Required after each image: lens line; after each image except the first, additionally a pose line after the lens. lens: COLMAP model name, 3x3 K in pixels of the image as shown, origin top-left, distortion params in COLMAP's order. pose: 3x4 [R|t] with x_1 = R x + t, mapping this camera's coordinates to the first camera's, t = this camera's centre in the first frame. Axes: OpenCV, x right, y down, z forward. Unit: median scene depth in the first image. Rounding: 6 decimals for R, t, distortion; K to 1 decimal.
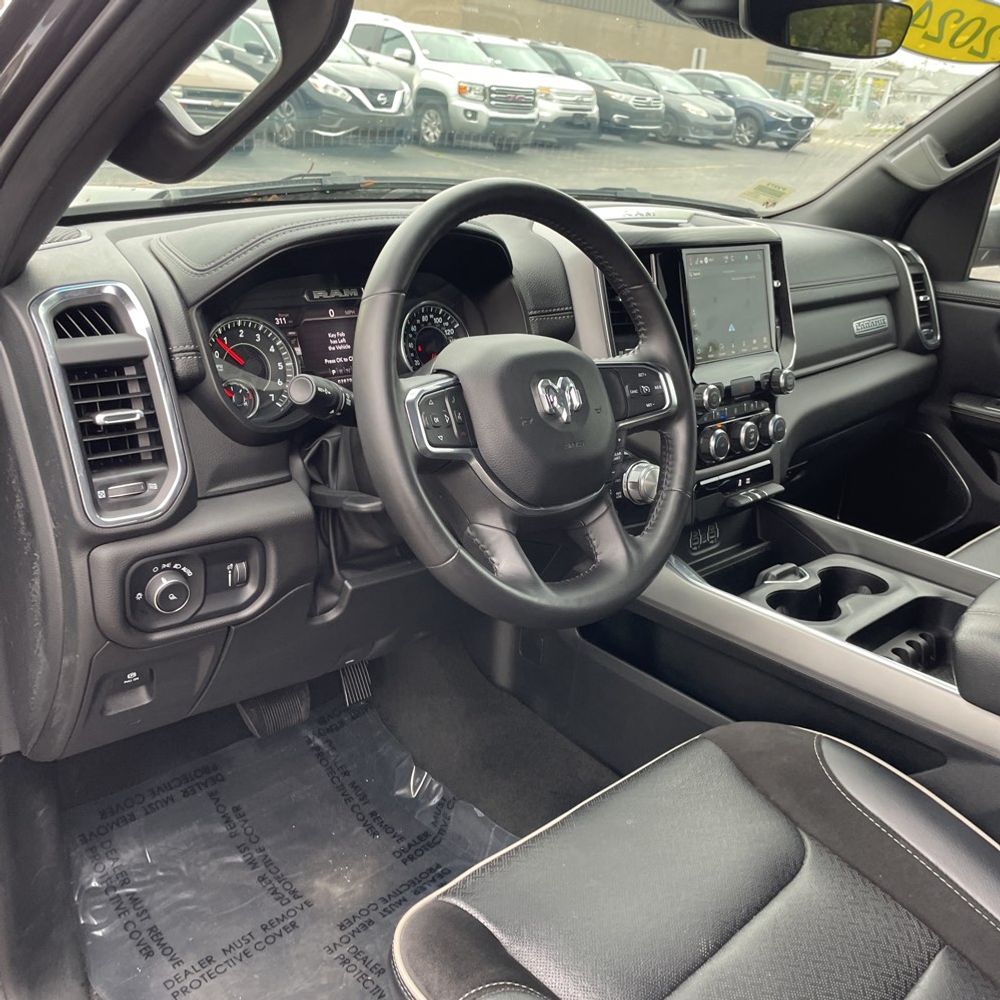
lens RADIAL K [[996.3, 0, 475.2], [0, 996.3, 513.4], [0, 0, 1]] dist [0.086762, -0.144470]
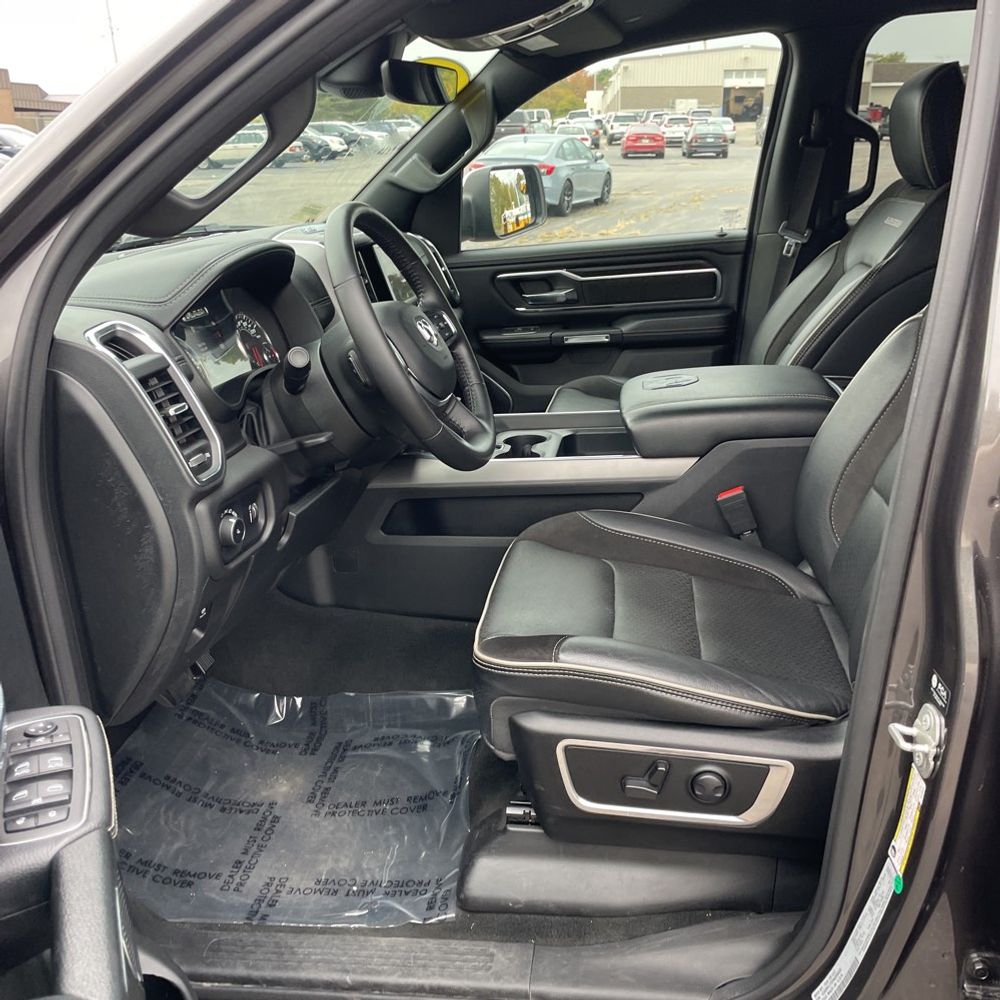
lens RADIAL K [[1008.3, 0, 501.7], [0, 1008.3, 546.1], [0, 0, 1]] dist [0.016641, -0.000841]
pose [[0.772664, -0.322341, 0.546889, -0.602363], [0.325909, 0.940715, 0.094010, 0.068548], [-0.544770, 0.105598, 0.831910, -0.267257]]
